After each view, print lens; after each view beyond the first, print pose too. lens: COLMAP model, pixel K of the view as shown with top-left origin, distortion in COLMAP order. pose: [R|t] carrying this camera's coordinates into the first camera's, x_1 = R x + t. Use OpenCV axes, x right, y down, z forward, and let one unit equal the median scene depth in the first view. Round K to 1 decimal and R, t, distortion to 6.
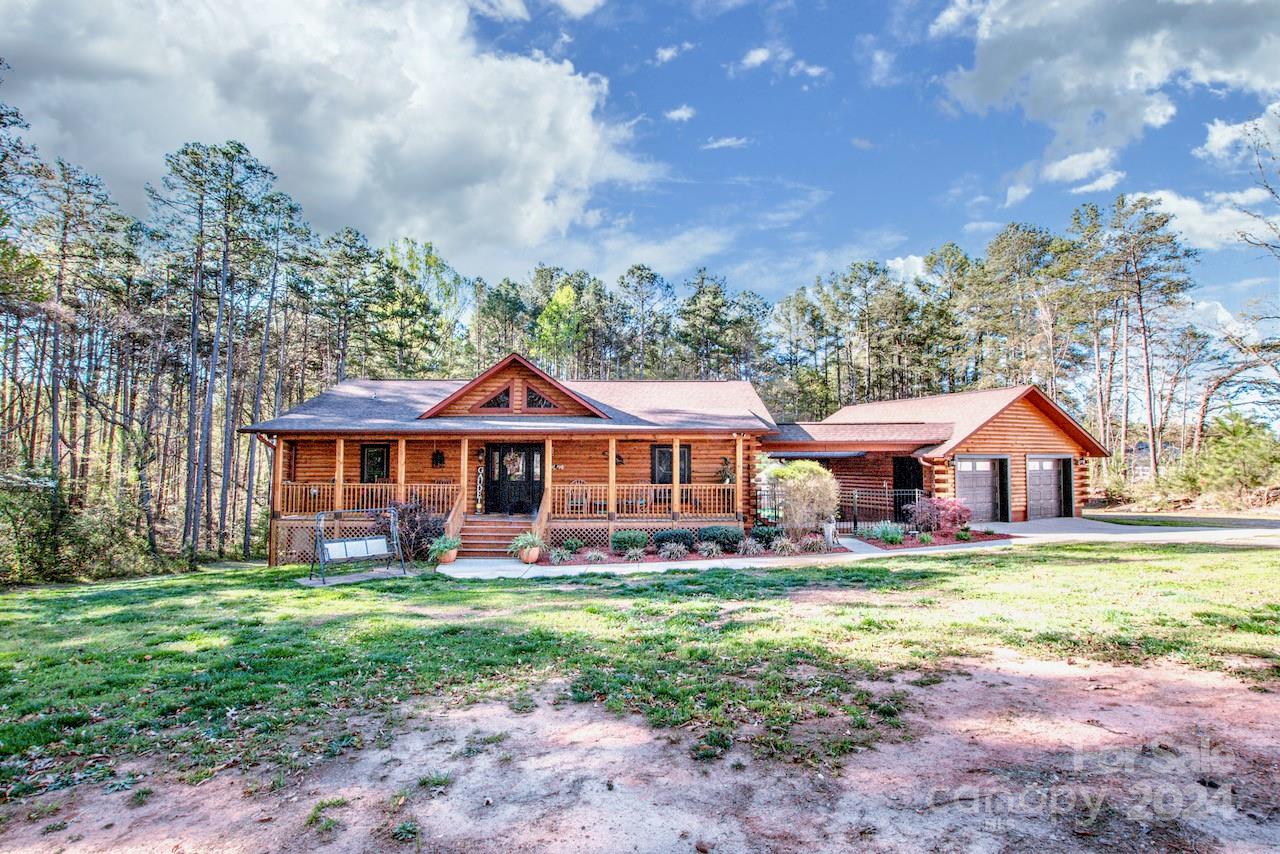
lens RADIAL K [[573.0, 0, 658.3], [0, 573.0, 397.8], [0, 0, 1]] dist [-0.027844, 0.002330]
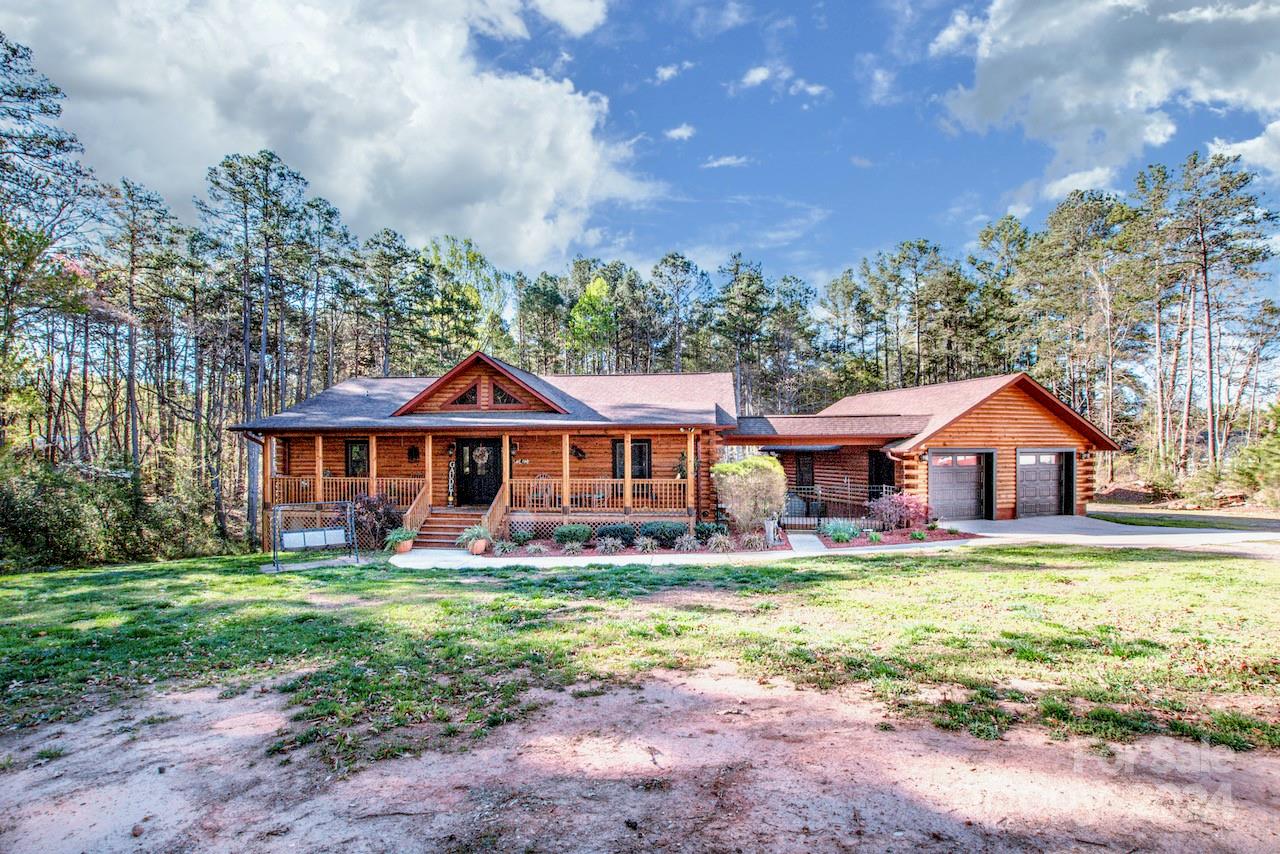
lens RADIAL K [[573.0, 0, 641.3], [0, 573.0, 422.3], [0, 0, 1]] dist [-0.027844, 0.002330]
pose [[0.993095, -0.007885, -0.117052, 0.120272], [0.014901, 0.998136, 0.059190, -0.005213], [0.116367, -0.060525, 0.991360, 0.008981]]
